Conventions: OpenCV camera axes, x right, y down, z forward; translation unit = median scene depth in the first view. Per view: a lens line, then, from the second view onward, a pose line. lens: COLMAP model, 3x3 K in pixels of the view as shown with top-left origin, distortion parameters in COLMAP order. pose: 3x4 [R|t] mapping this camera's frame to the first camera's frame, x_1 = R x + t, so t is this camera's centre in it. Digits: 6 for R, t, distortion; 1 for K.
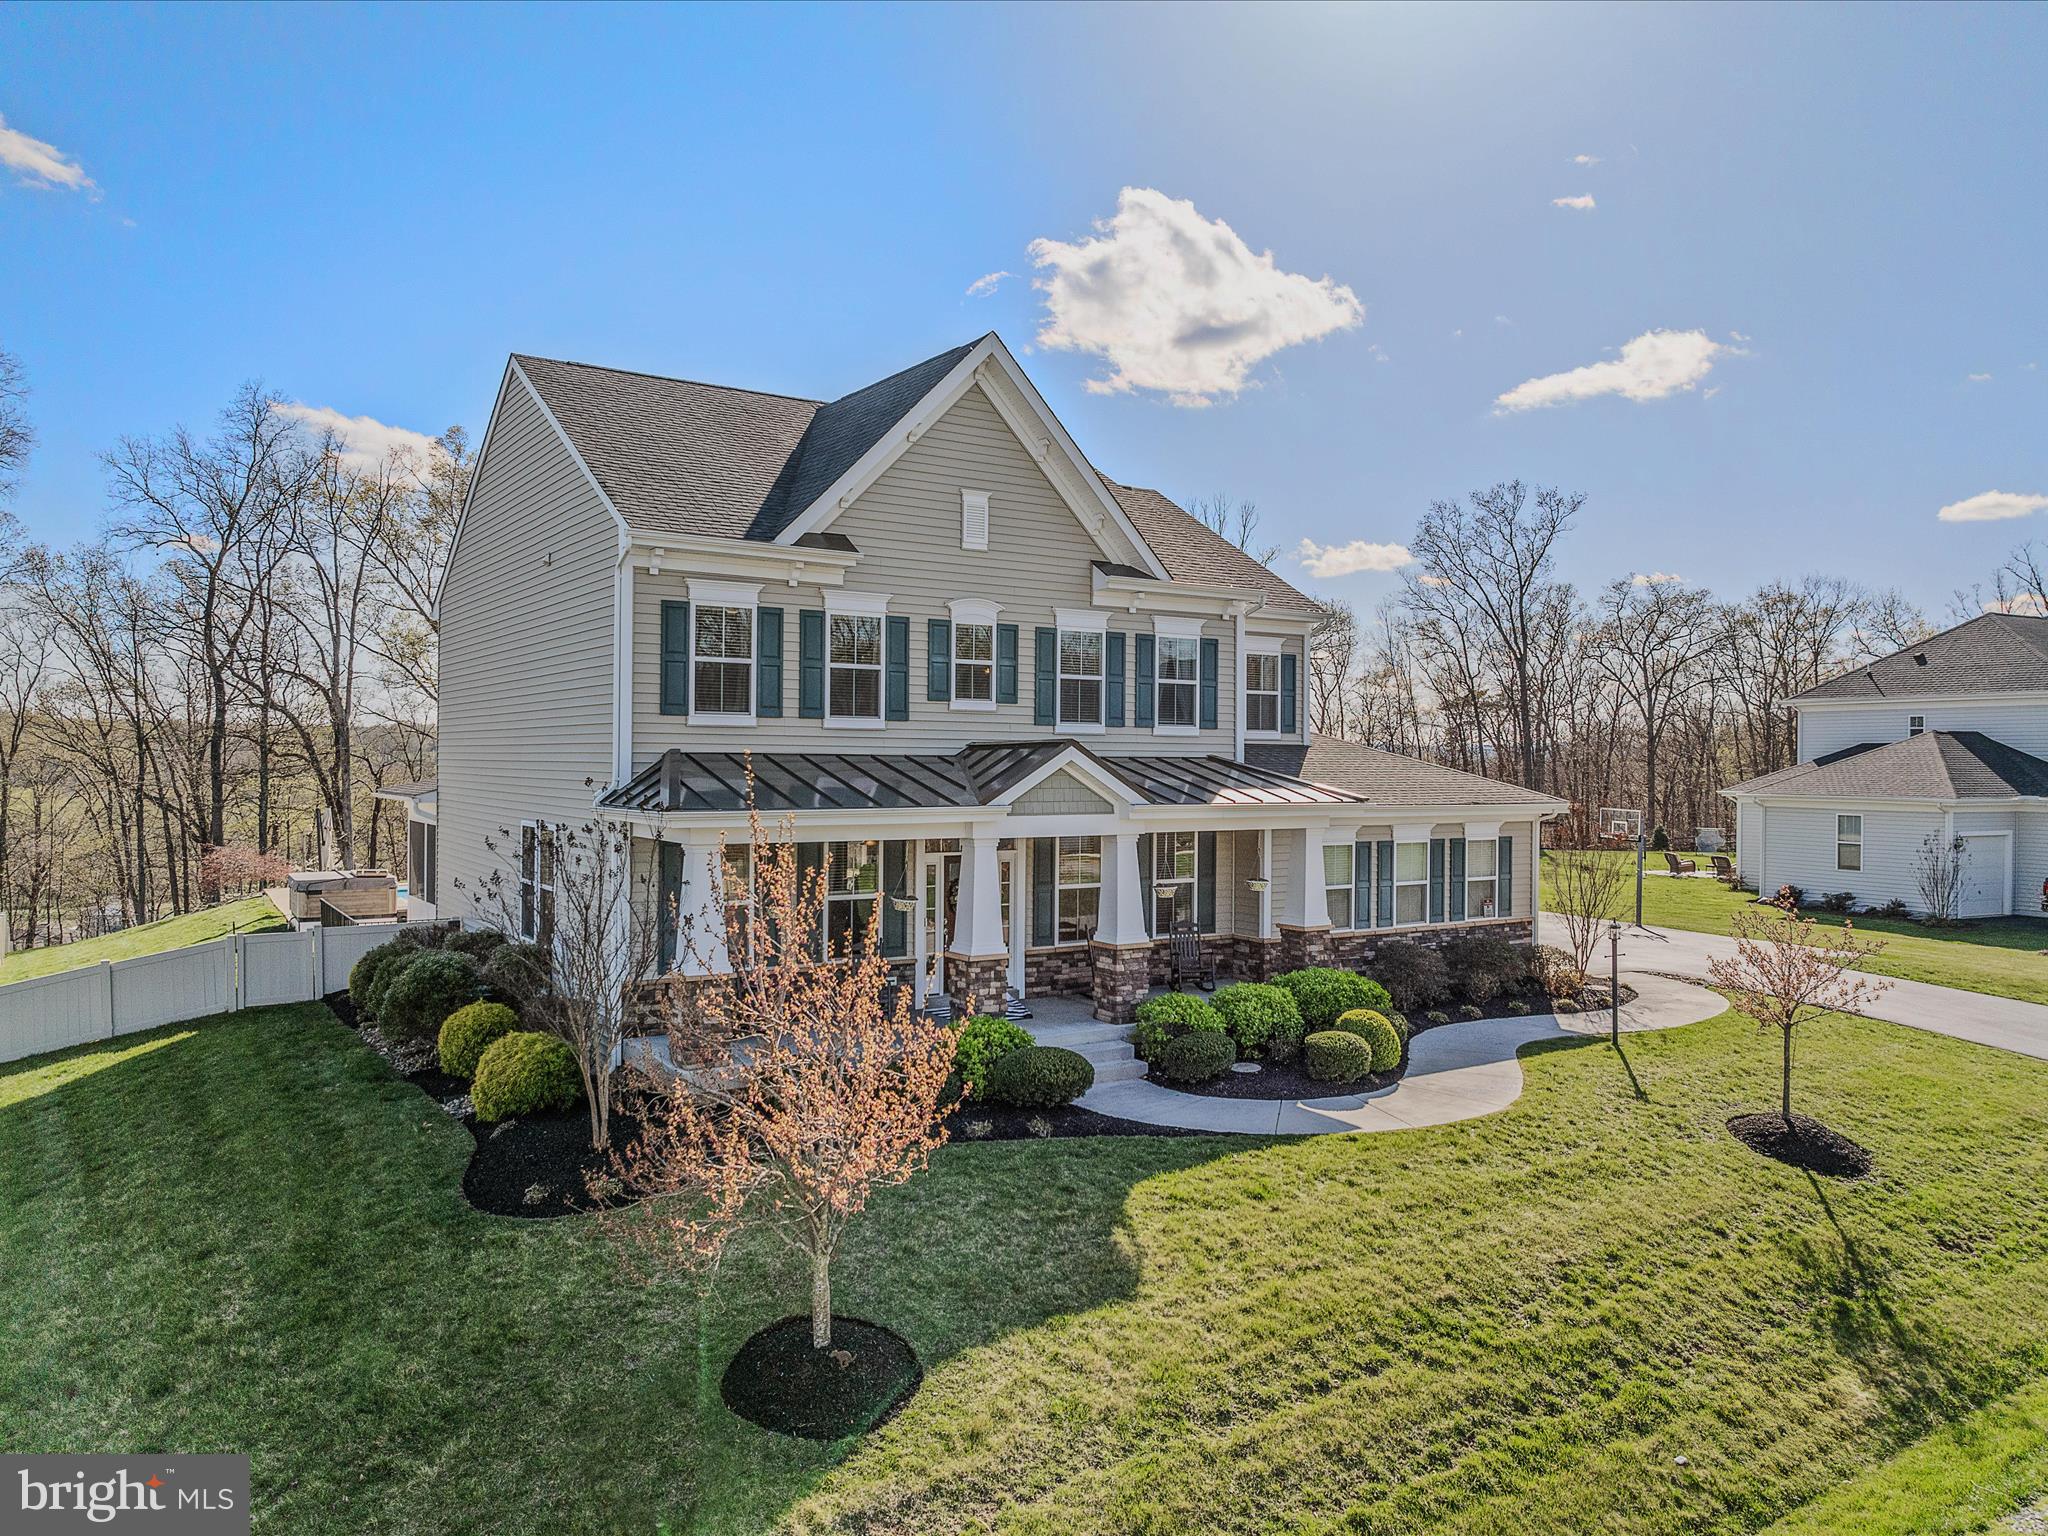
lens RADIAL K [[1443.2, 0, 1033.3], [0, 1443.2, 763.8], [0, 0, 1]] dist [-0.037545, 0.001976]
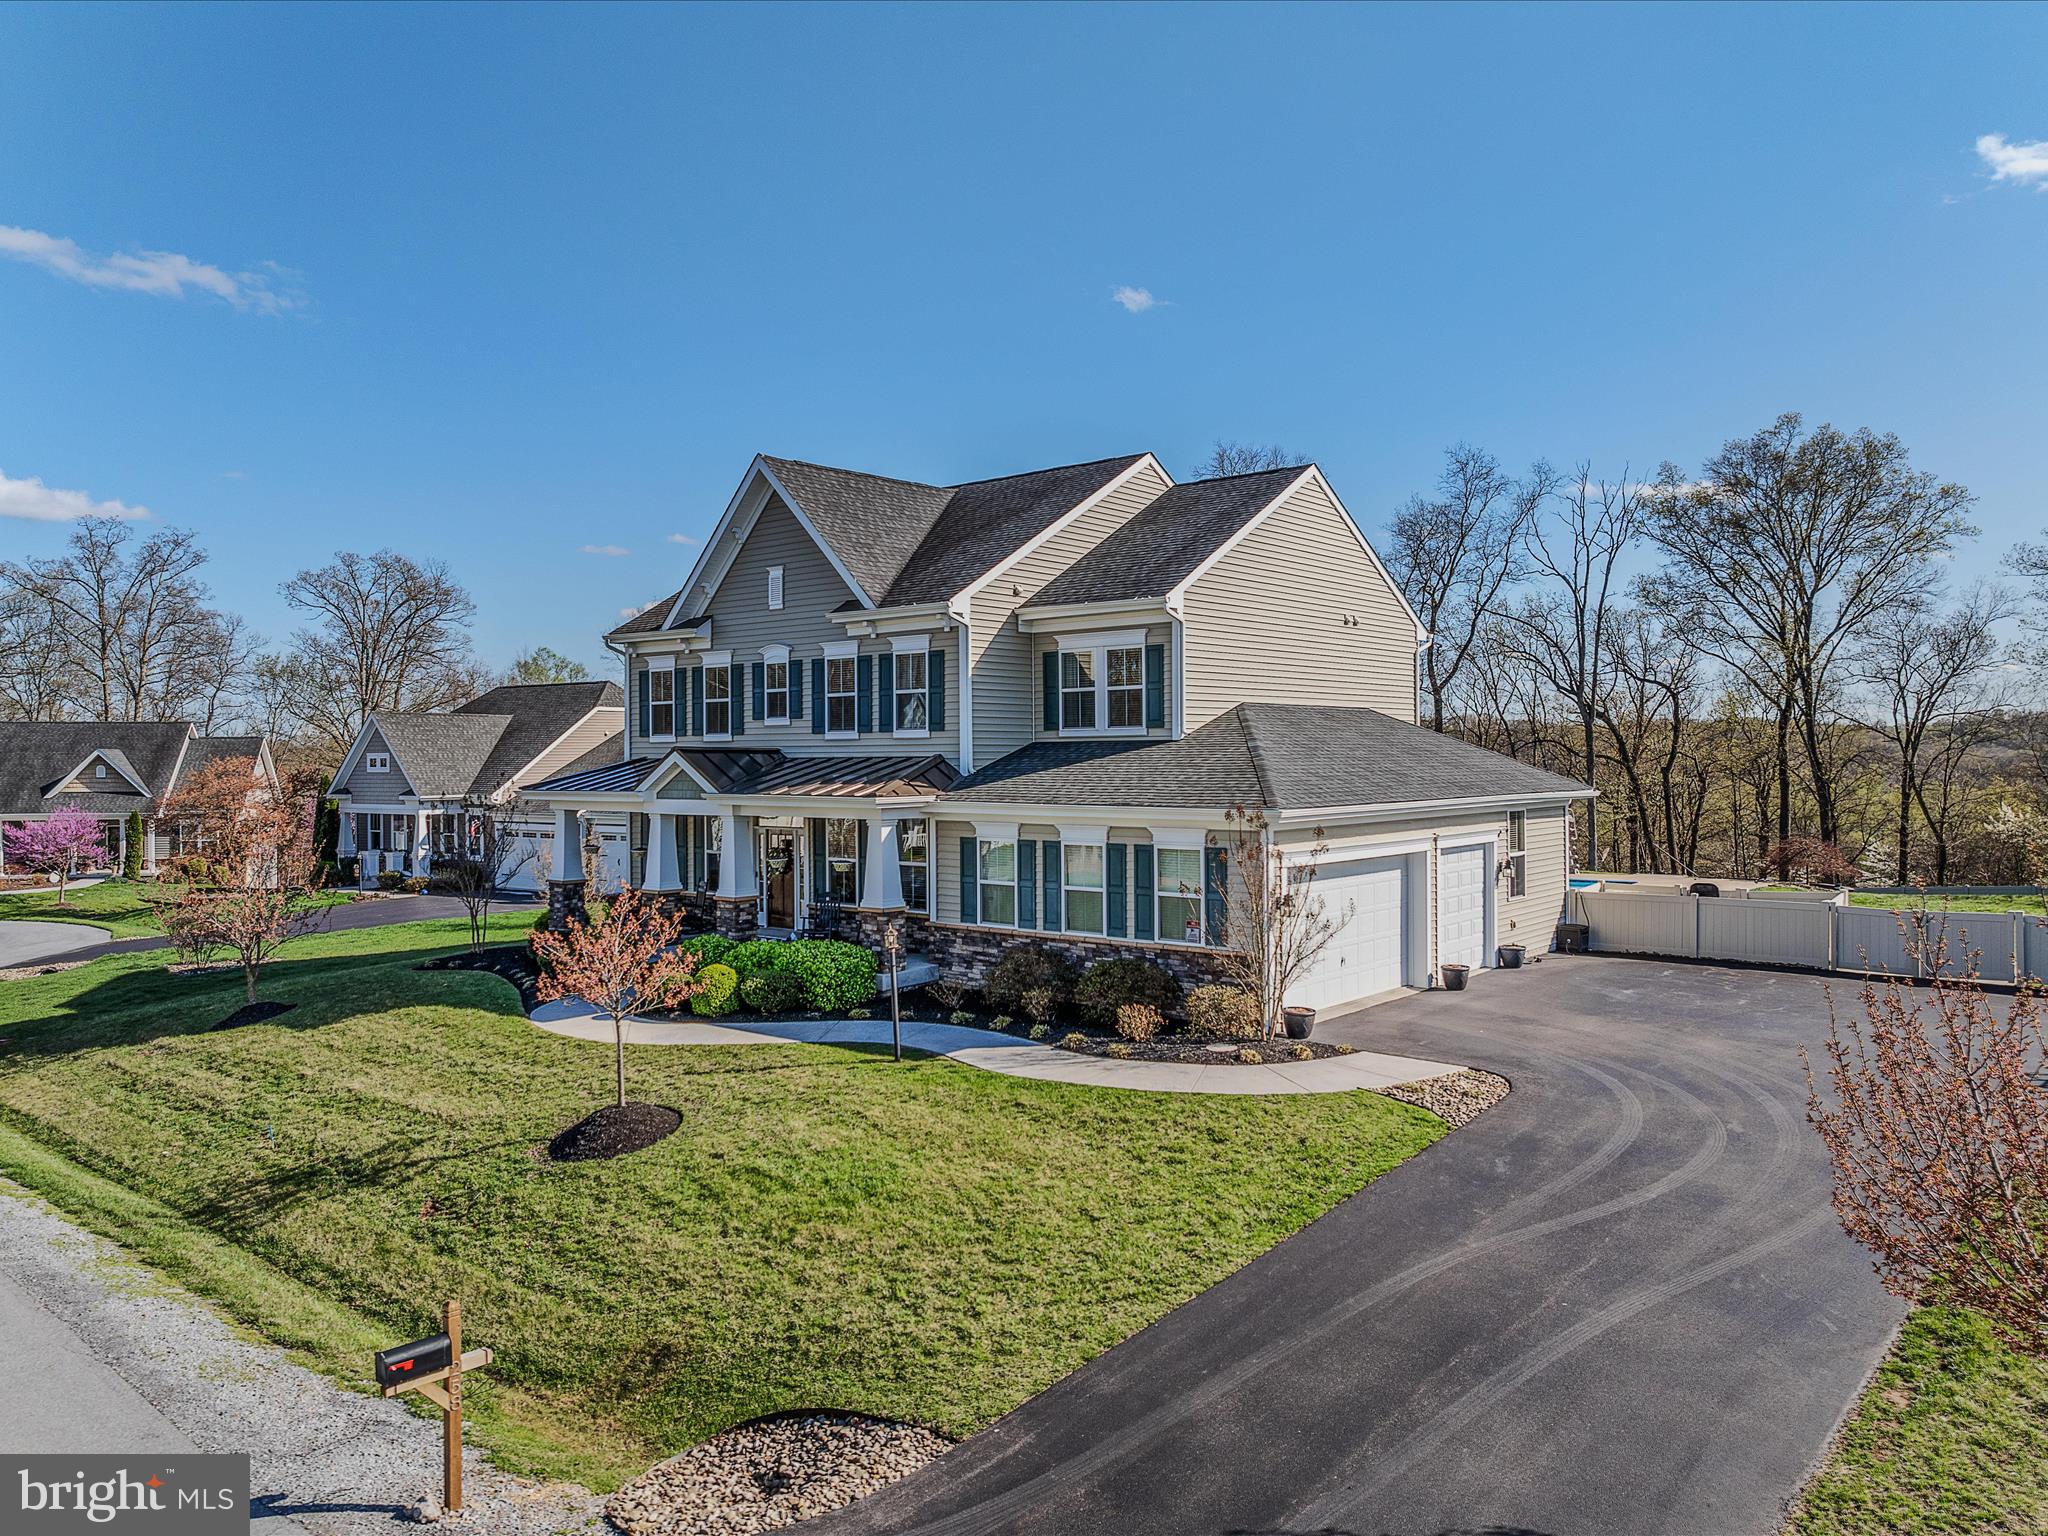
lens RADIAL K [[1443.2, 0, 1031.6], [0, 1443.2, 741.4], [0, 0, 1]] dist [-0.037545, 0.001976]
pose [[0.293634, -0.020439, -0.955699, 1.374067], [0.005352, 0.999791, -0.019737, 0.007486], [0.955903, 0.000680, 0.293682, 0.837194]]
